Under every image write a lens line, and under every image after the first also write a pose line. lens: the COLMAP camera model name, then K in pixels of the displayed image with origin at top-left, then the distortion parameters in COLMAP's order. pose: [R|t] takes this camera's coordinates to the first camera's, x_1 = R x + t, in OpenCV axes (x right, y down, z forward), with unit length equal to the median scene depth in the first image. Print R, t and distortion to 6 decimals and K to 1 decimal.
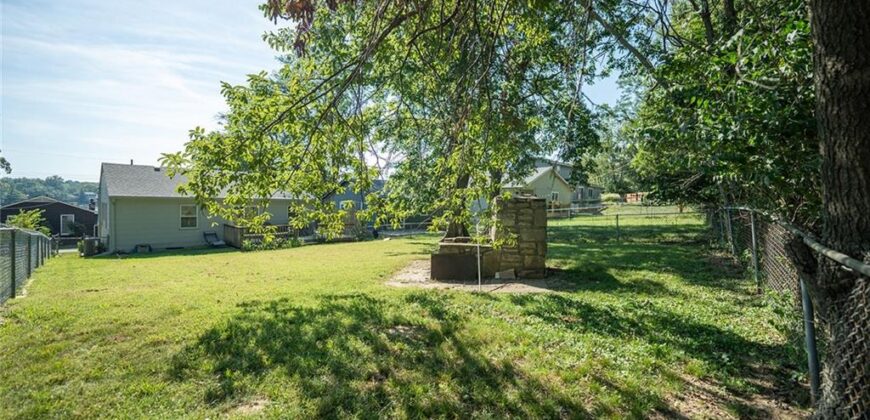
lens RADIAL K [[370.7, 0, 435.0], [0, 370.7, 210.0], [0, 0, 1]] dist [-0.000669, -0.000144]
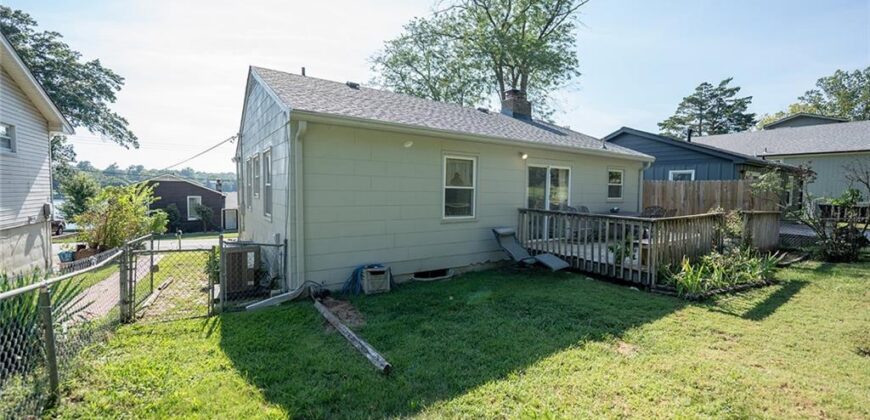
lens RADIAL K [[359.6, 0, 441.9], [0, 359.6, 208.8], [0, 0, 1]] dist [0.000279, -0.000160]
pose [[0.982875, 0.012437, -0.183854, -0.467026], [-0.007353, 0.999572, 0.028311, 0.022149], [0.184127, -0.026474, 0.982546, 0.486159]]
